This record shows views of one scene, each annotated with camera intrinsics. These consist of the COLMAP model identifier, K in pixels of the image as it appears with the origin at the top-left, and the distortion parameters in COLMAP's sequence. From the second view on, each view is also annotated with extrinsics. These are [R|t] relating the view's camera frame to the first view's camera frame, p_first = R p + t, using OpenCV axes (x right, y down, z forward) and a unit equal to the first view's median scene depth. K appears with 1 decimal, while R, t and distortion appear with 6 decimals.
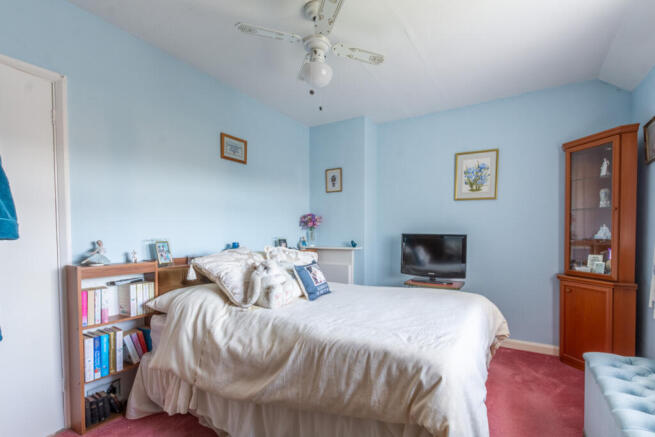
lens RADIAL K [[246.5, 0, 327.6], [0, 246.5, 236.1], [0, 0, 1]] dist [0.022237, 0.000041]
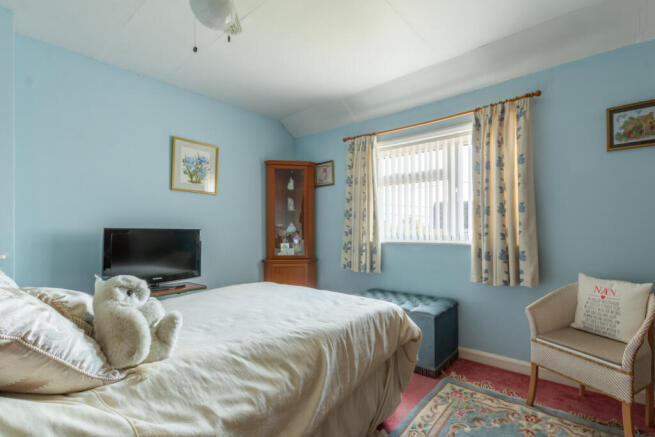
lens RADIAL K [[304.0, 0, 327.6], [0, 304.0, 229.5], [0, 0, 1]] dist [-0.000208, -0.000083]
pose [[0.254147, 0.001987, 0.967164, -0.516435], [0.010471, 0.999934, -0.004805, 0.005911], [-0.967109, 0.011349, 0.254109, 0.299790]]
